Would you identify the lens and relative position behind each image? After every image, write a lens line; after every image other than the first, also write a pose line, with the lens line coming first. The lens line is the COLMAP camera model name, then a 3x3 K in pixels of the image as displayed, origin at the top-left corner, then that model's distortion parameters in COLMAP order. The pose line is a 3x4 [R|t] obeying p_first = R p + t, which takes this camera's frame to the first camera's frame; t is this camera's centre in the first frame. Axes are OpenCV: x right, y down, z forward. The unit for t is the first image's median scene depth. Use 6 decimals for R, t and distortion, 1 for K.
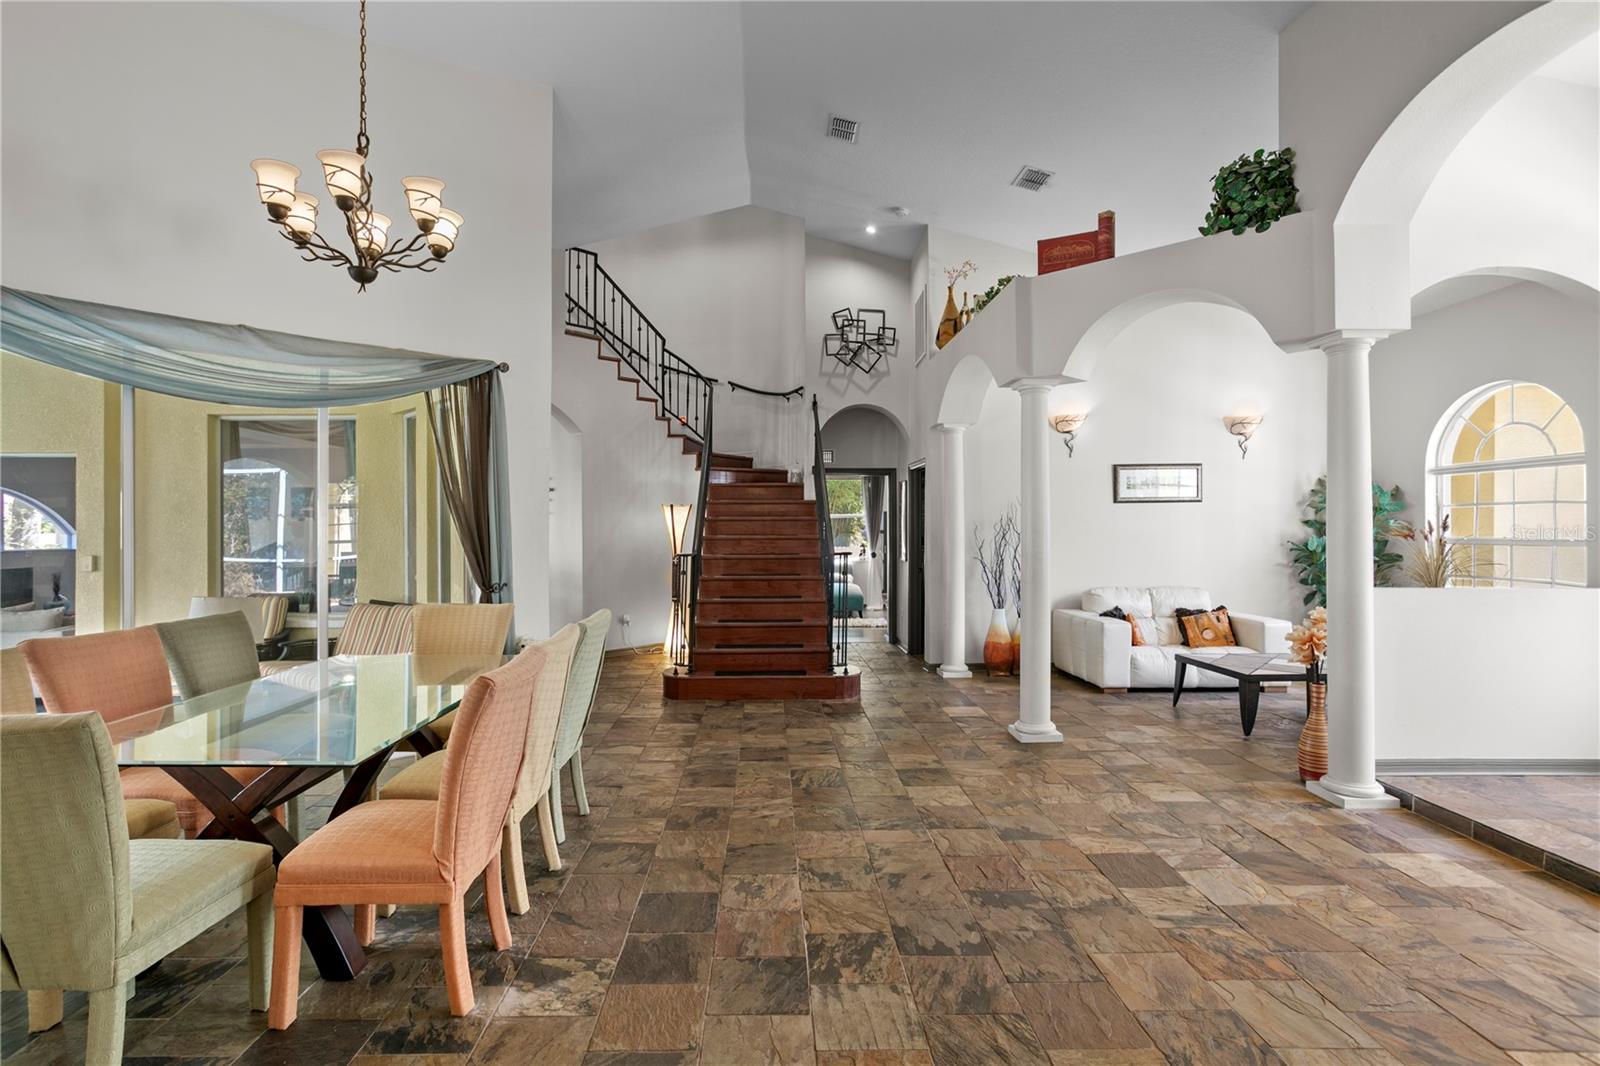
lens RADIAL K [[765.0, 0, 797.1], [0, 765.0, 527.6], [0, 0, 1]] dist [0.002089, 0.001409]
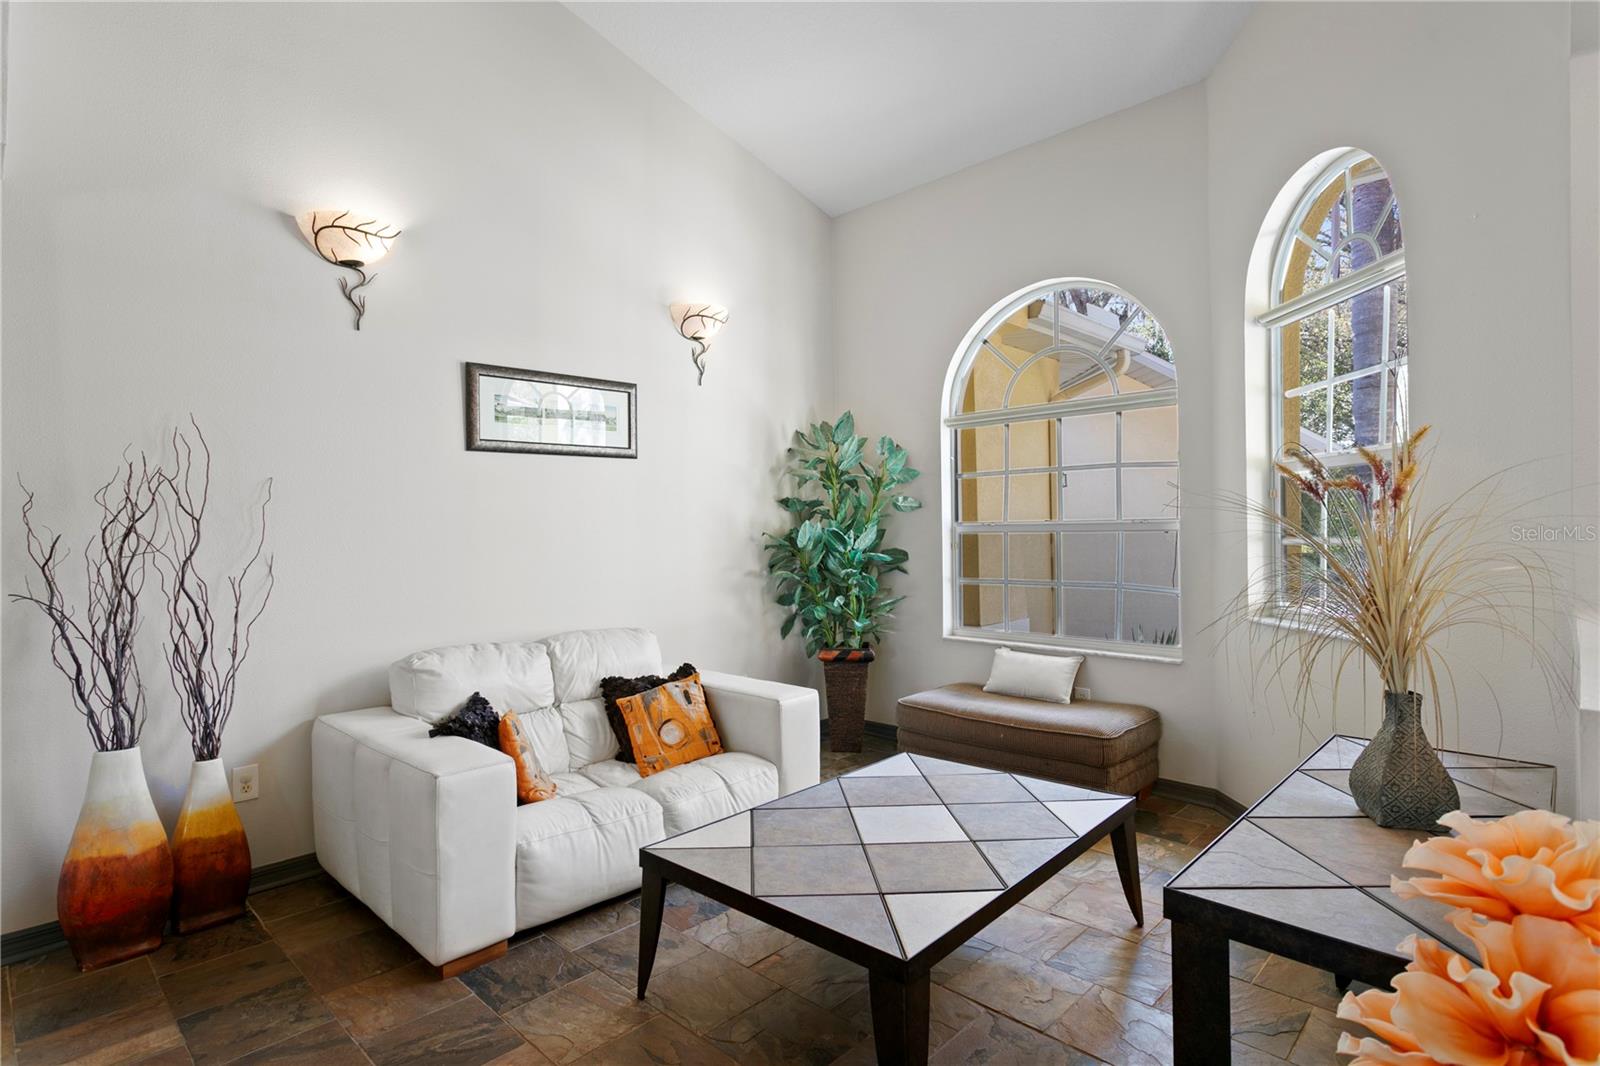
lens RADIAL K [[802.2, 0, 790.0], [0, 802.2, 530.1], [0, 0, 1]] dist [-0.013050, 0.000714]
pose [[0.718256, -0.007551, 0.695738, 0.237184], [0.009499, 0.999954, 0.001046, 0.015666], [-0.695714, 0.005857, 0.718295, 0.565199]]
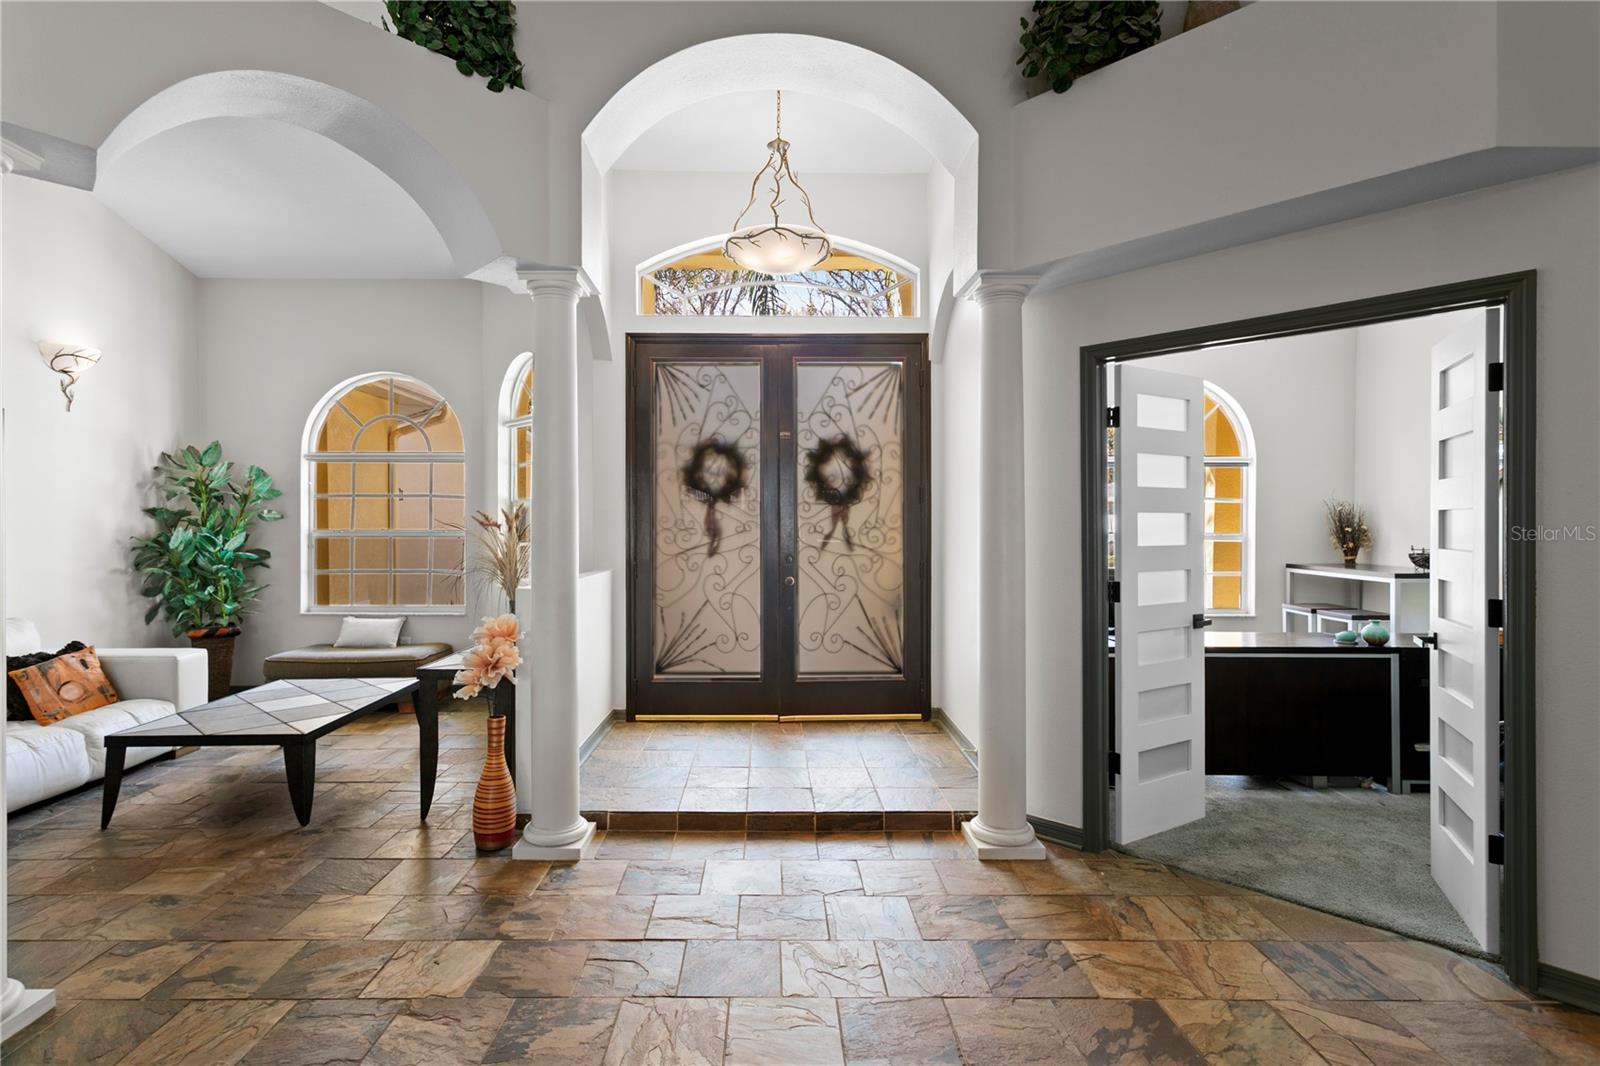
lens RADIAL K [[765.0, 0, 764.8], [0, 765.0, 524.0], [0, 0, 1]] dist [0.002089, 0.001409]
pose [[0.036496, 0.003704, 0.999327, -0.047053], [-0.002454, 0.999990, -0.003616, 0.007093], [-0.999331, -0.002320, 0.036505, 0.403833]]
